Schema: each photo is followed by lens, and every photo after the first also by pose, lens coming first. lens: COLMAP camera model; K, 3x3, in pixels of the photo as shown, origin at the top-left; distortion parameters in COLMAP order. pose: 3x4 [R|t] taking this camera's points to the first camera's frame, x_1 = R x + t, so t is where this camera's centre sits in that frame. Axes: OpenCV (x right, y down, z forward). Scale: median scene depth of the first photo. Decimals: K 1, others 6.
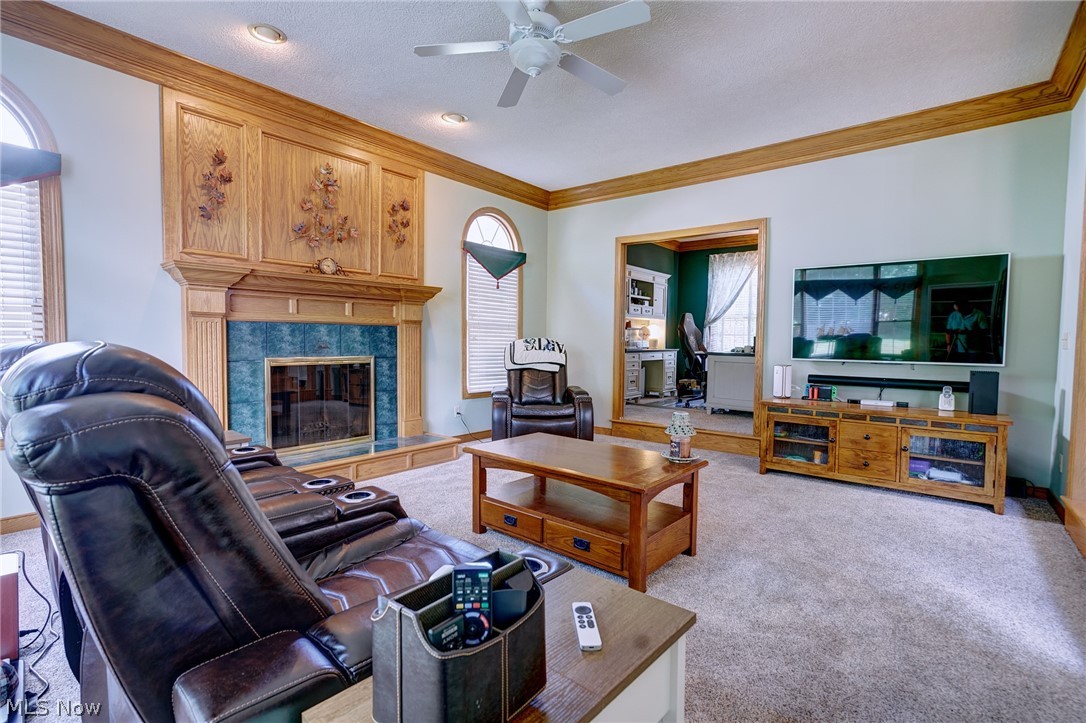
lens RADIAL K [[504.3, 0, 543.6], [0, 504.3, 361.3], [0, 0, 1]] dist [-0.025542, 0.013087]
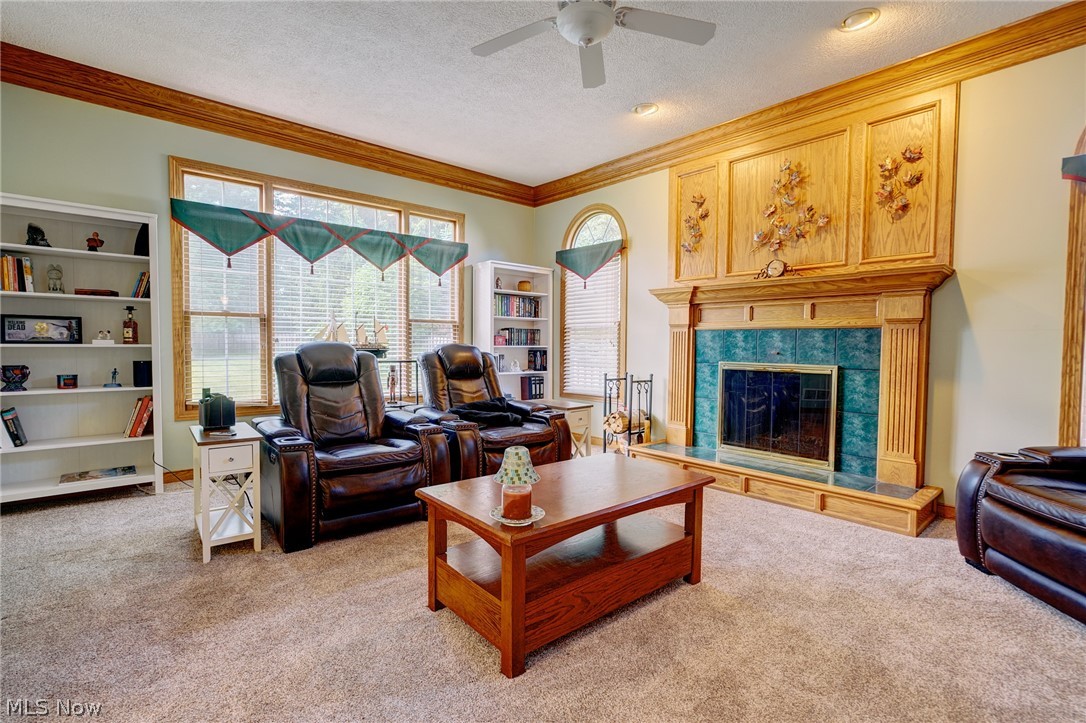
lens RADIAL K [[504.3, 0, 538.3], [0, 504.3, 363.7], [0, 0, 1]] dist [-0.025542, 0.013087]
pose [[-0.168212, 0.031812, -0.985237, 0.526633], [-0.051612, 0.997824, 0.041030, -0.022594], [0.984399, 0.057752, -0.166204, 0.645802]]
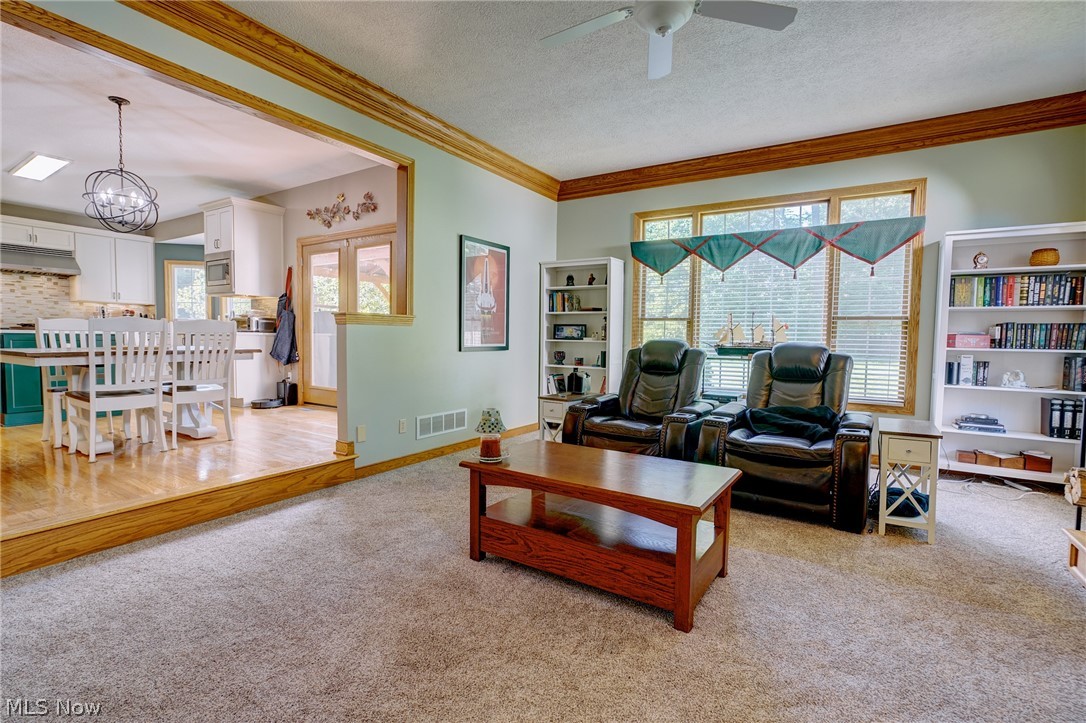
lens RADIAL K [[504.3, 0, 544.8], [0, 504.3, 362.0], [0, 0, 1]] dist [-0.025542, 0.013087]
pose [[-0.992585, -0.020231, -0.119857, 0.162971], [-0.030937, 0.995627, 0.088145, -0.040674], [0.117550, 0.091199, -0.988870, 1.115417]]
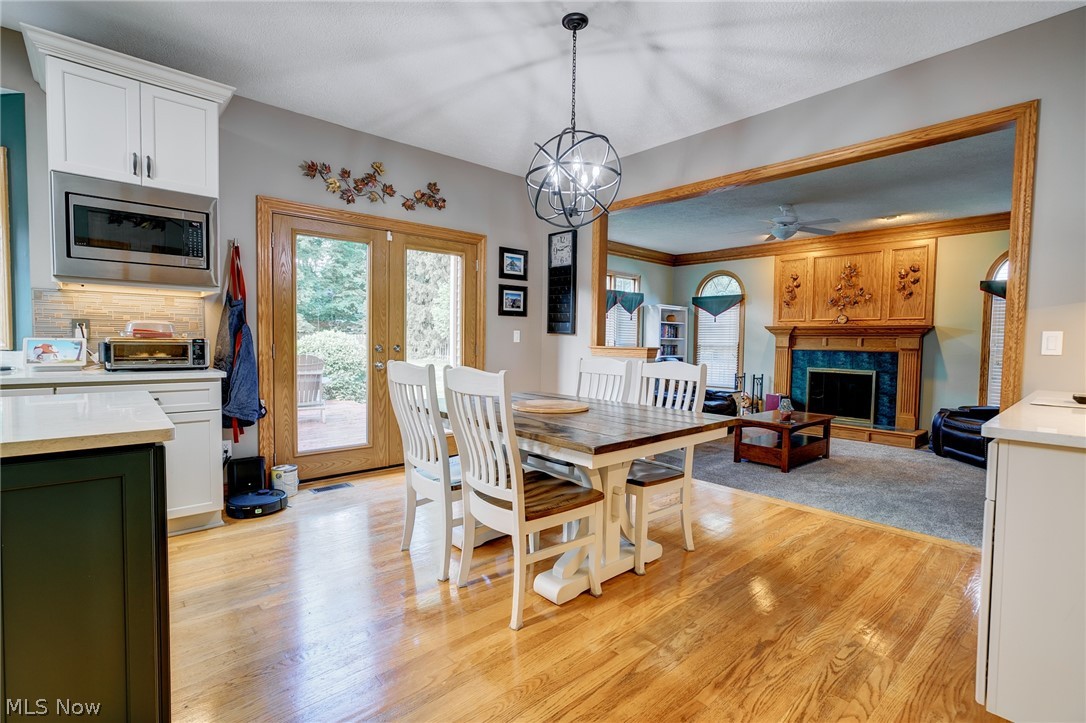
lens RADIAL K [[504.3, 0, 538.2], [0, 504.3, 362.9], [0, 0, 1]] dist [-0.025542, 0.013087]
pose [[-0.163322, 0.032876, -0.986025, 1.374033], [-0.059150, 0.997320, 0.043051, -0.040967], [0.984798, 0.065355, -0.160940, 0.193866]]
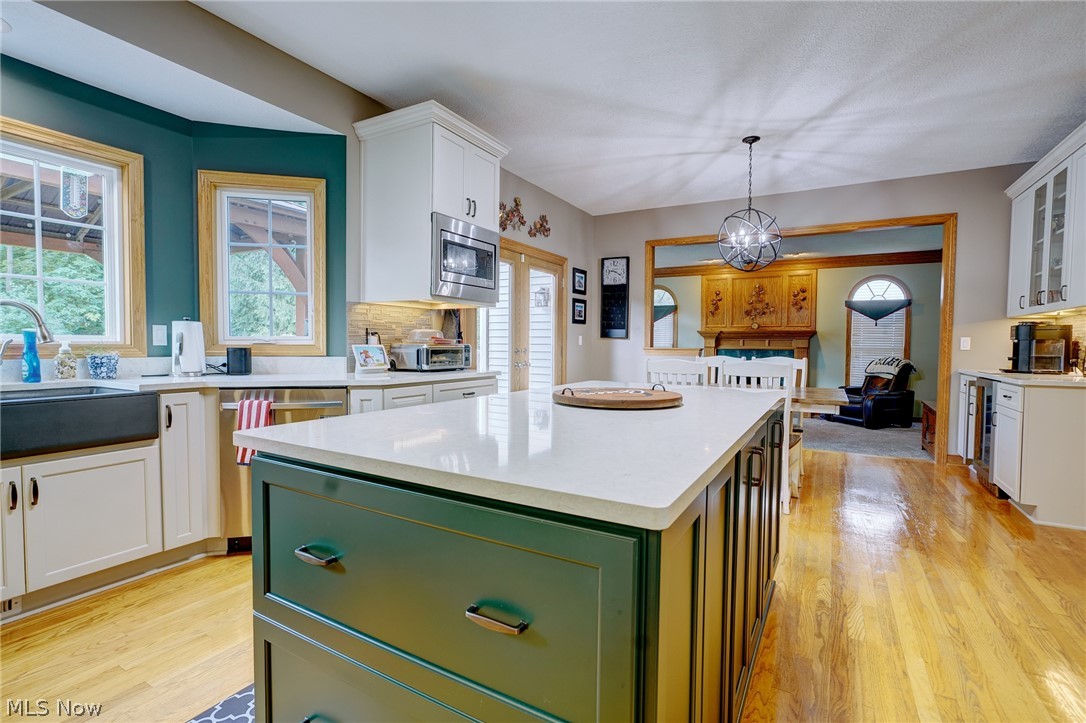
lens RADIAL K [[504.3, 0, 539.5], [0, 504.3, 361.3], [0, 0, 1]] dist [-0.025542, 0.013087]
pose [[0.154588, 0.026301, -0.987629, 1.616098], [-0.049748, 0.998585, 0.018806, -0.011834], [0.986726, 0.046226, 0.155678, -0.355823]]
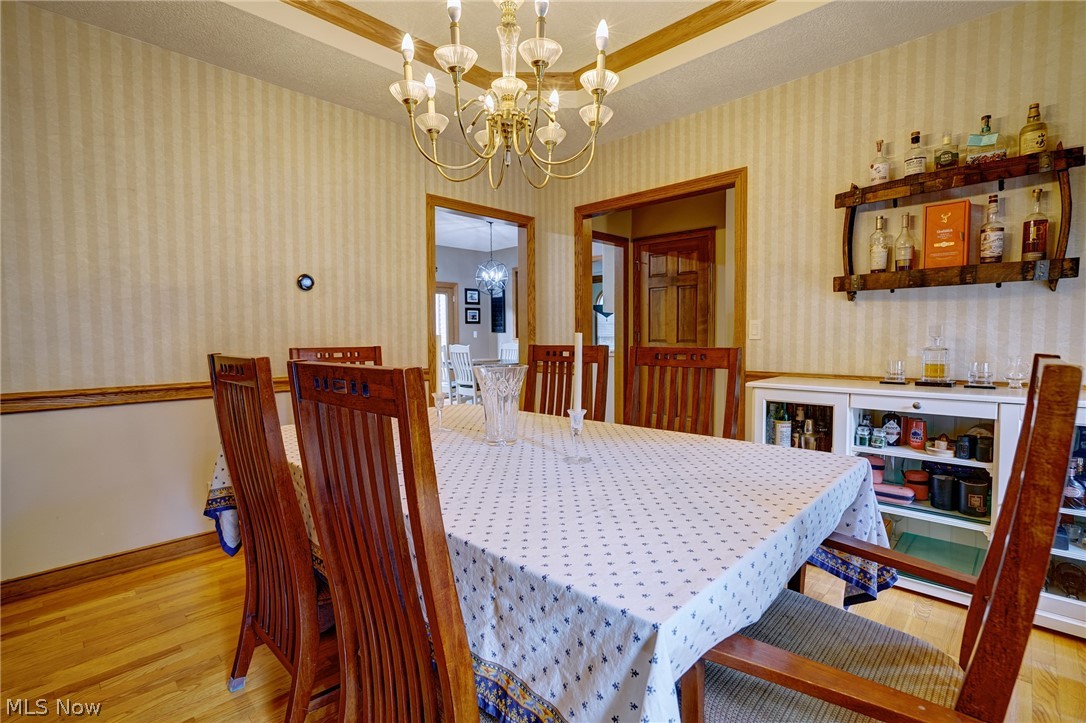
lens RADIAL K [[504.3, 0, 544.7], [0, 504.3, 363.8], [0, 0, 1]] dist [-0.025542, 0.013087]
pose [[-0.081748, 0.045815, -0.995599, 2.373183], [-0.031308, 0.998332, 0.048512, -0.036774], [0.996161, 0.035136, -0.080177, 0.429271]]
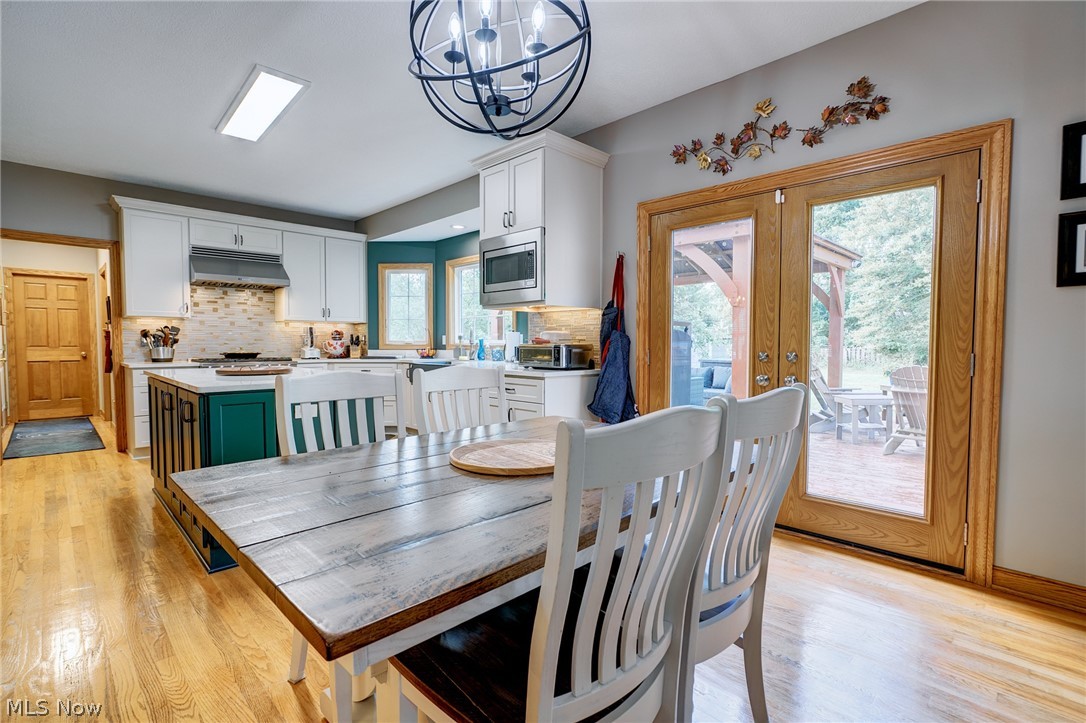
lens RADIAL K [[504.3, 0, 542.0], [0, 504.3, 360.6], [0, 0, 1]] dist [-0.025542, 0.013087]
pose [[-0.993671, -0.016958, 0.111043, 0.741100], [-0.008009, 0.996718, 0.080549, -0.056365], [-0.112044, 0.079150, -0.990546, 0.443557]]
